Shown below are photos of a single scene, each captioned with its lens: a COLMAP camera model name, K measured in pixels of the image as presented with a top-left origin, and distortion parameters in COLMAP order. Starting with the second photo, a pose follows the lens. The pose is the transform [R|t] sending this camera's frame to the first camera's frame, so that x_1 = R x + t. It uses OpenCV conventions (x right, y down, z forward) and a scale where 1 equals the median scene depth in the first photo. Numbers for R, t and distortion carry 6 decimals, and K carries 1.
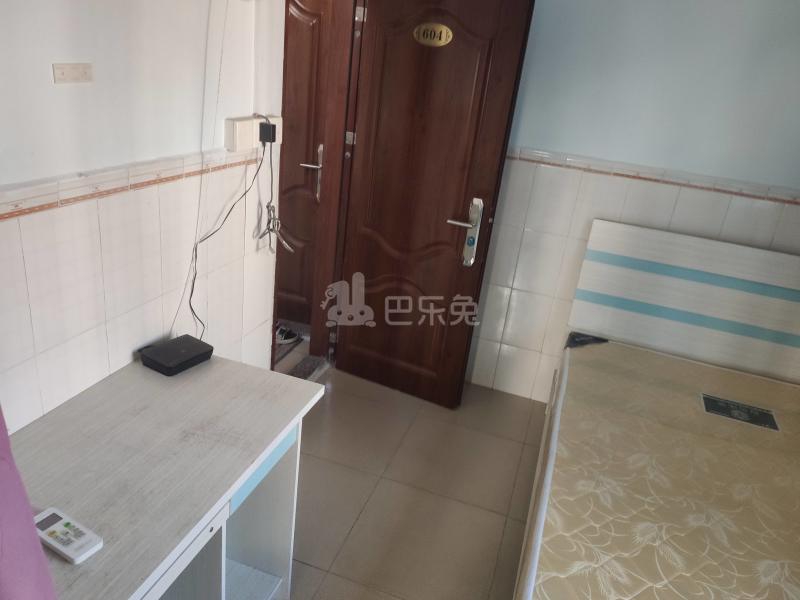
lens RADIAL K [[597.9, 0, 398.9], [0, 597.9, 301.9], [0, 0, 1]] dist [-0.008867, -0.013459]
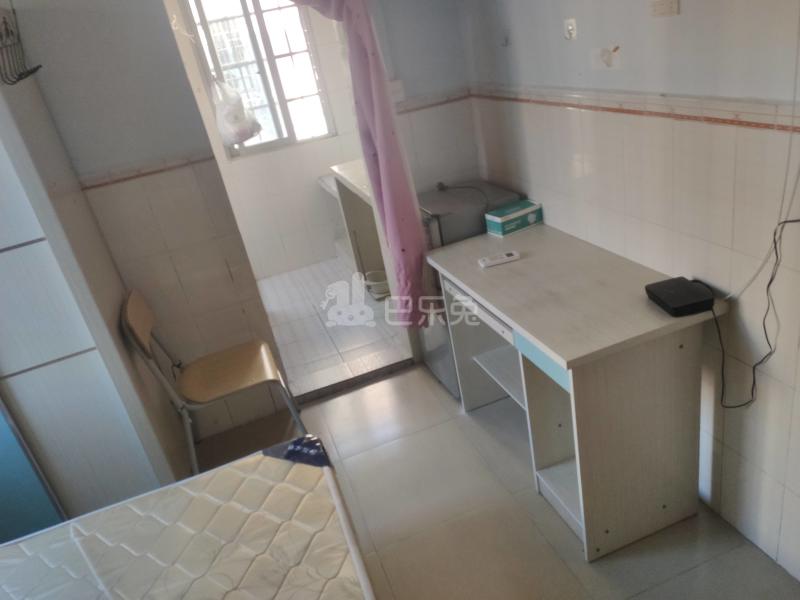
lens RADIAL K [[597.9, 0, 399.0], [0, 597.9, 300.3], [0, 0, 1]] dist [-0.008867, -0.013459]
pose [[-0.794387, 0.295128, -0.530895, 0.641406], [-0.133035, 0.768271, 0.626149, -0.566064], [0.592665, 0.568032, -0.571042, 1.573289]]
